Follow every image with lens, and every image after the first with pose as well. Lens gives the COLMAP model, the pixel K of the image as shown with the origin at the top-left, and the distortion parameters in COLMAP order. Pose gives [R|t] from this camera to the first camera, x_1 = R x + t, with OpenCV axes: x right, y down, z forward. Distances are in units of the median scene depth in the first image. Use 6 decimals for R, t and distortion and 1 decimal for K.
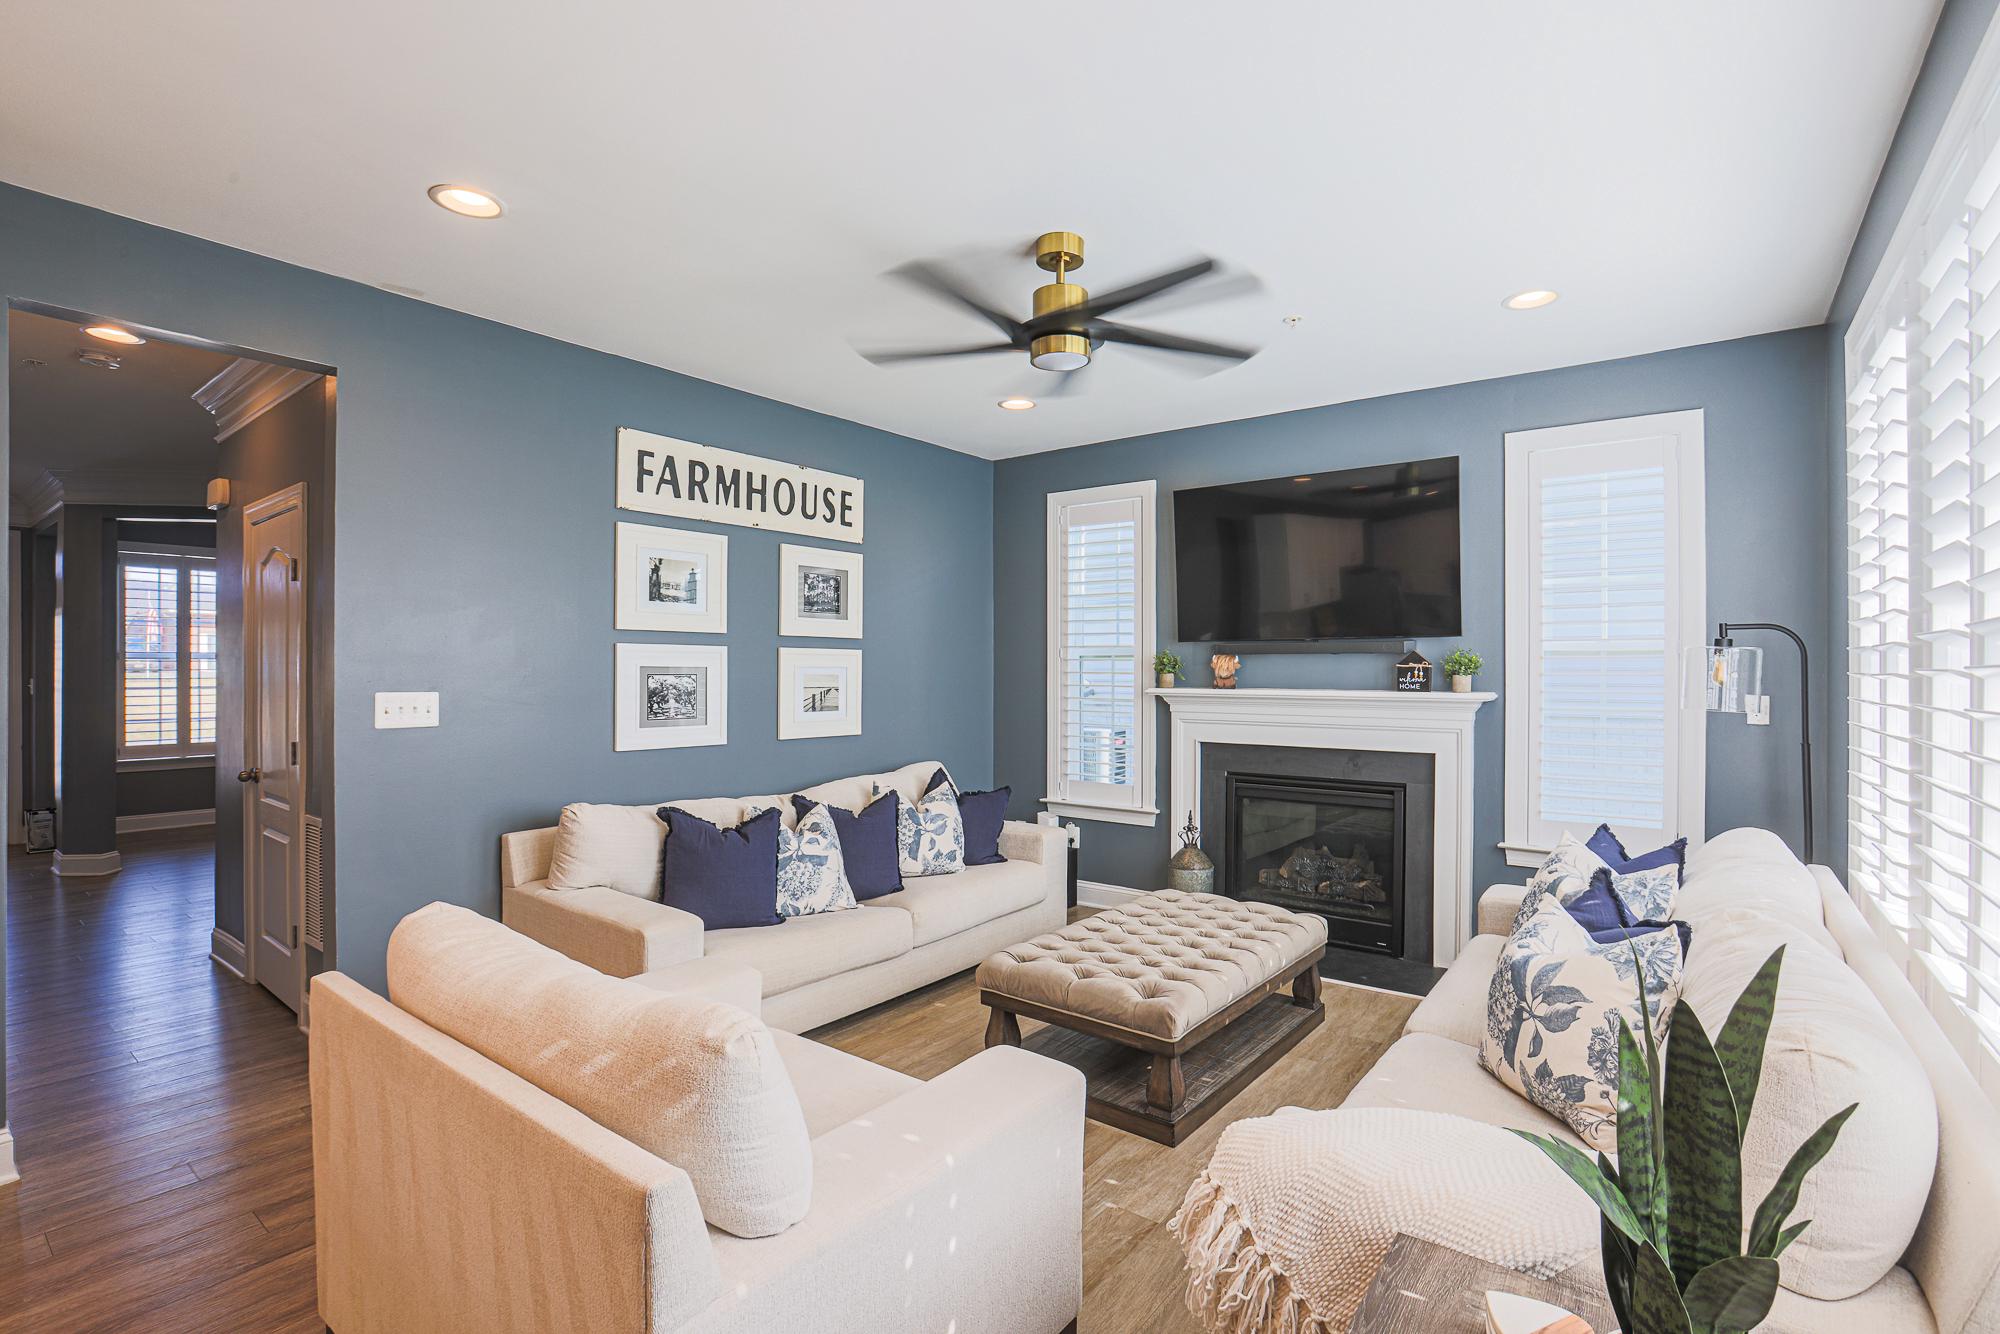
lens RADIAL K [[930.1, 0, 1008.5], [0, 930.1, 653.4], [0, 0, 1]] dist [-0.081387, 0.024325]
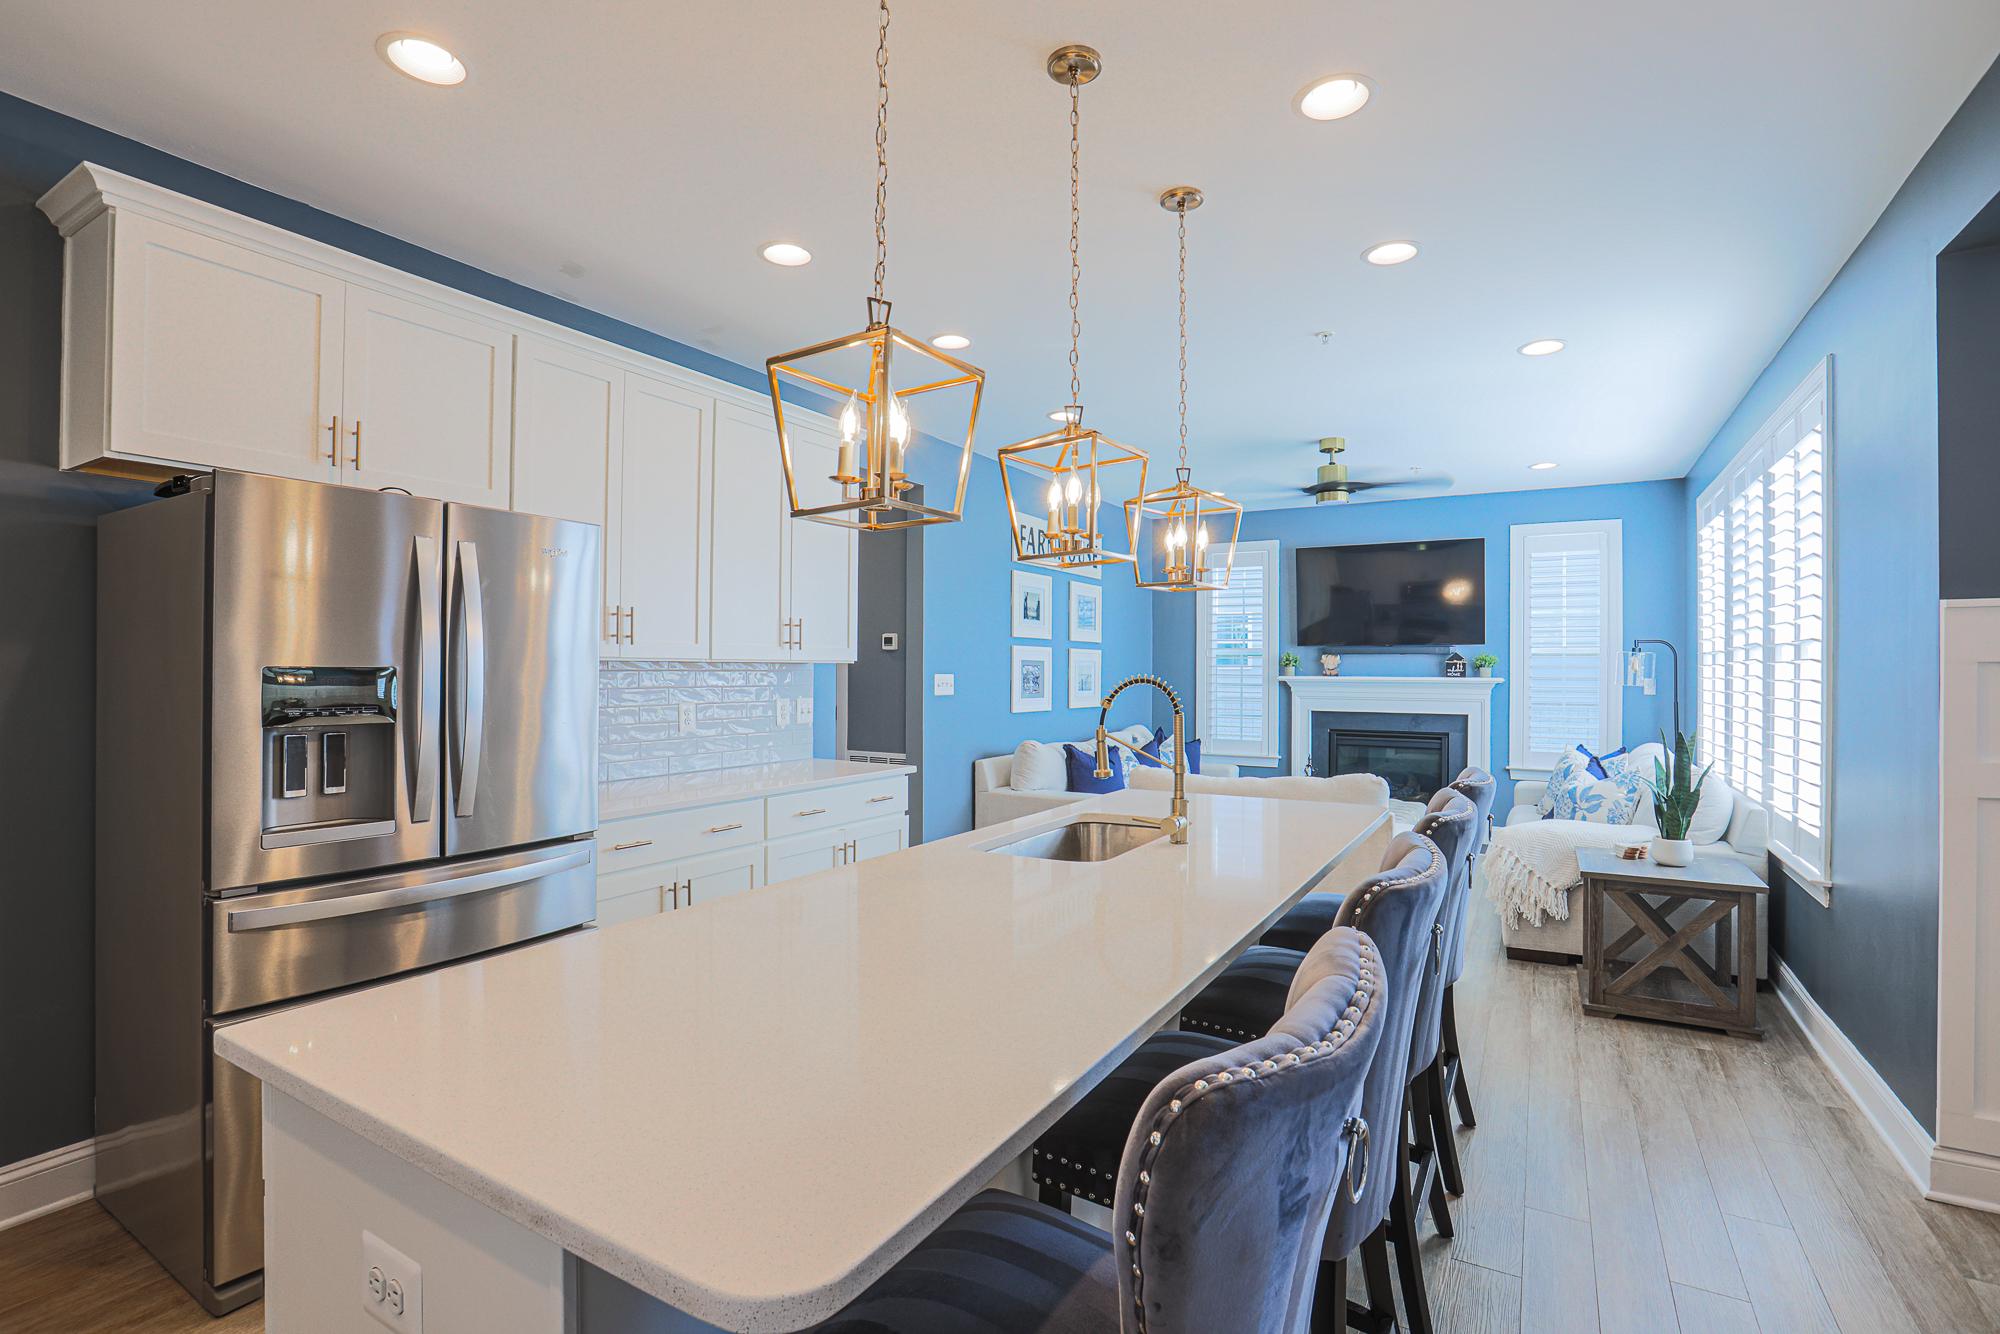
lens RADIAL K [[930.1, 0, 1008.5], [0, 930.1, 653.4], [0, 0, 1]] dist [-0.081387, 0.024325]
pose [[0.992775, 0.005098, 0.119886, -0.584596], [-0.005190, 0.999986, 0.000461, 0.001670], [-0.119882, -0.001080, 0.992788, -0.573739]]
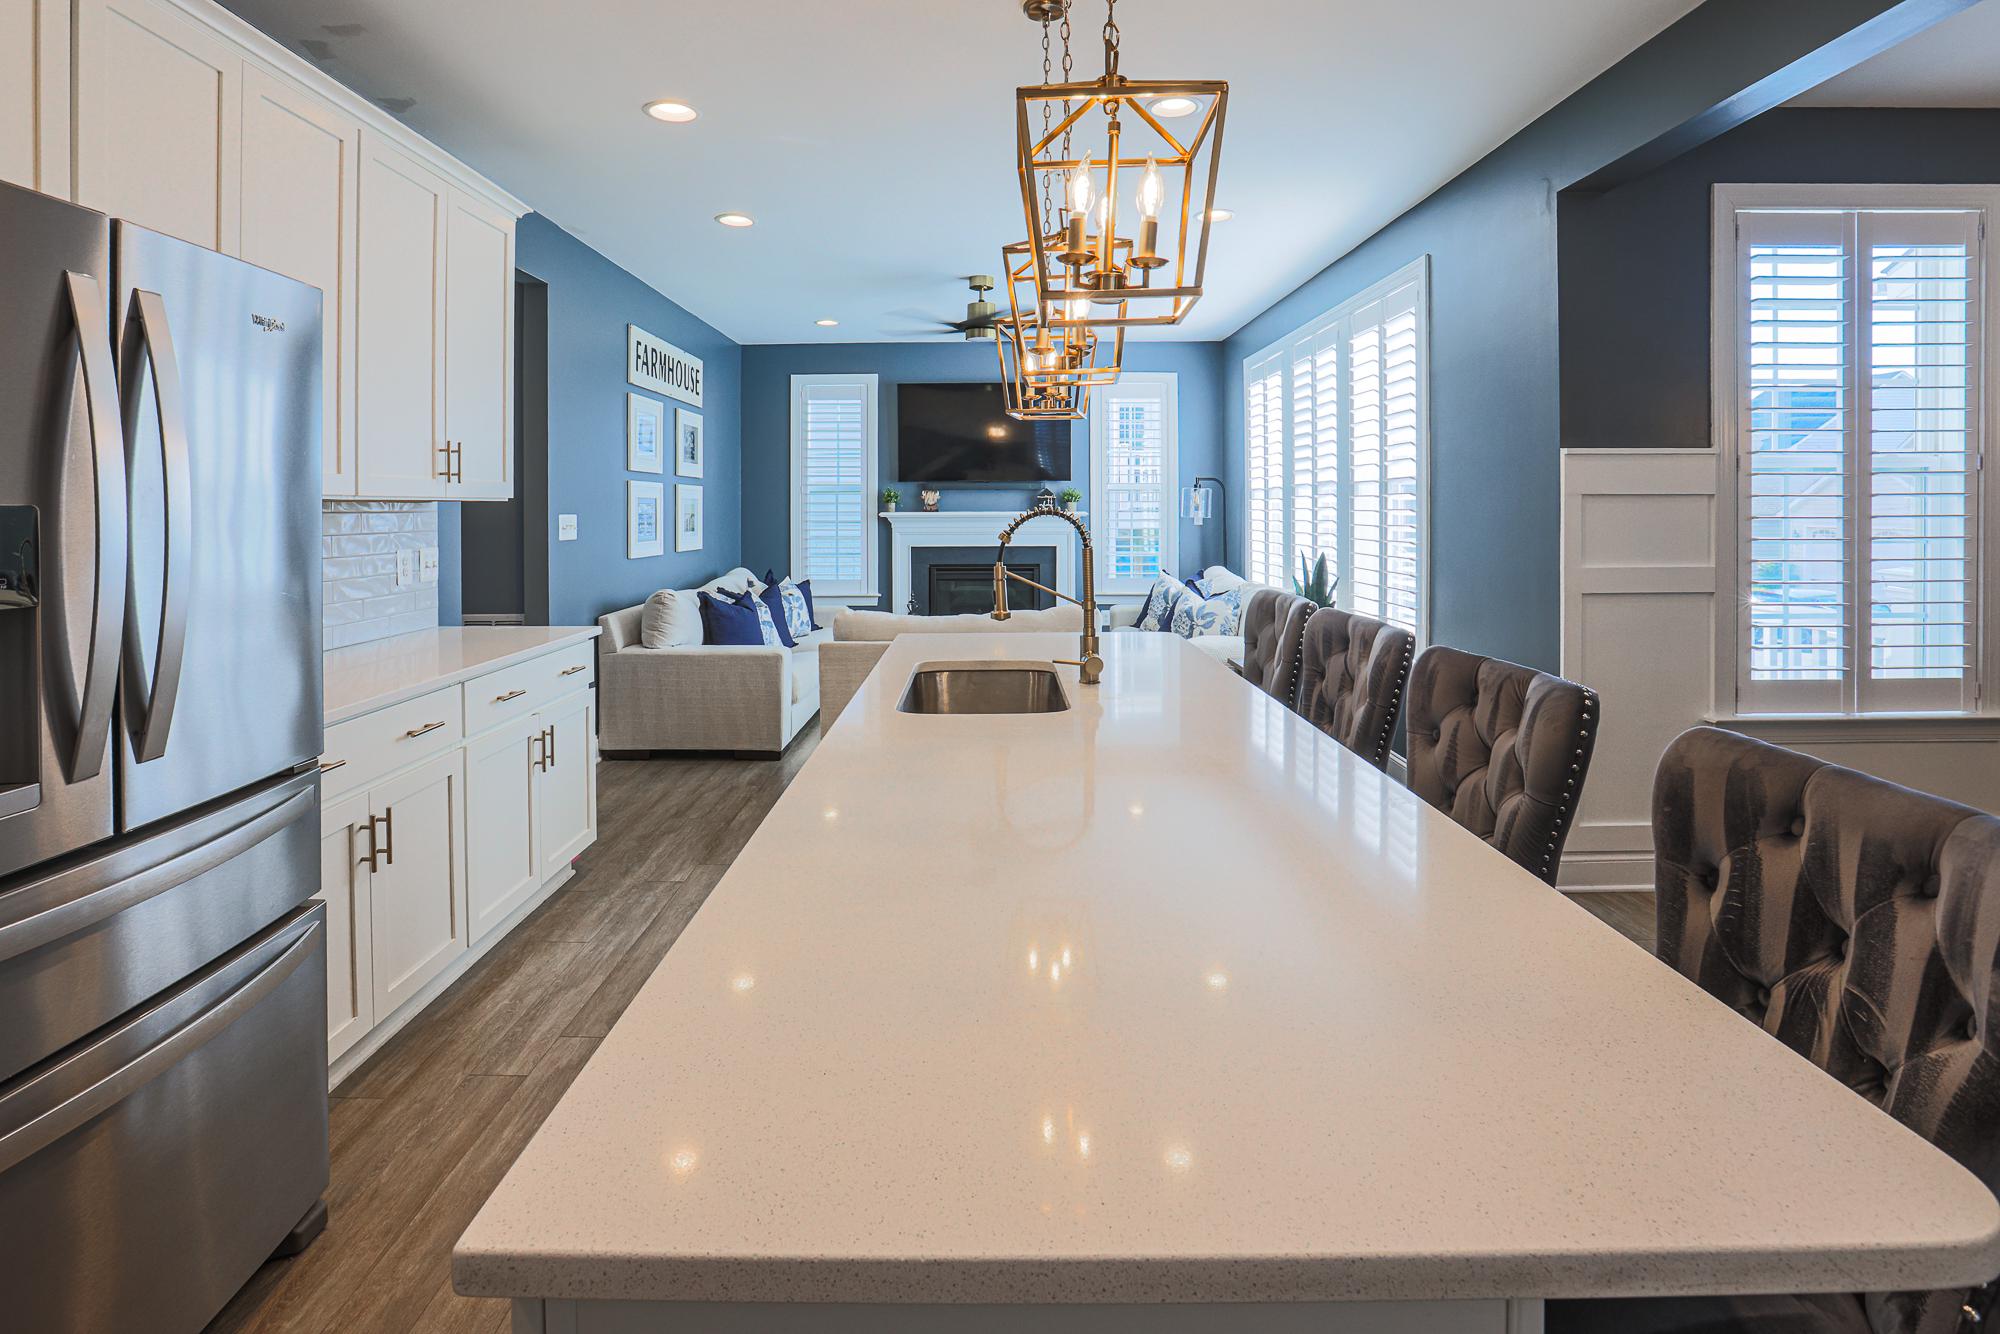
lens RADIAL K [[953.8, 0, 996.0], [0, 953.8, 514.6], [0, 0, 1]] dist [-0.091832, 0.013377]
pose [[0.792713, -0.010845, 0.609499, -0.792573], [-0.003901, 0.999731, 0.022862, 0.005185], [-0.609583, -0.020500, 0.792457, -0.428544]]
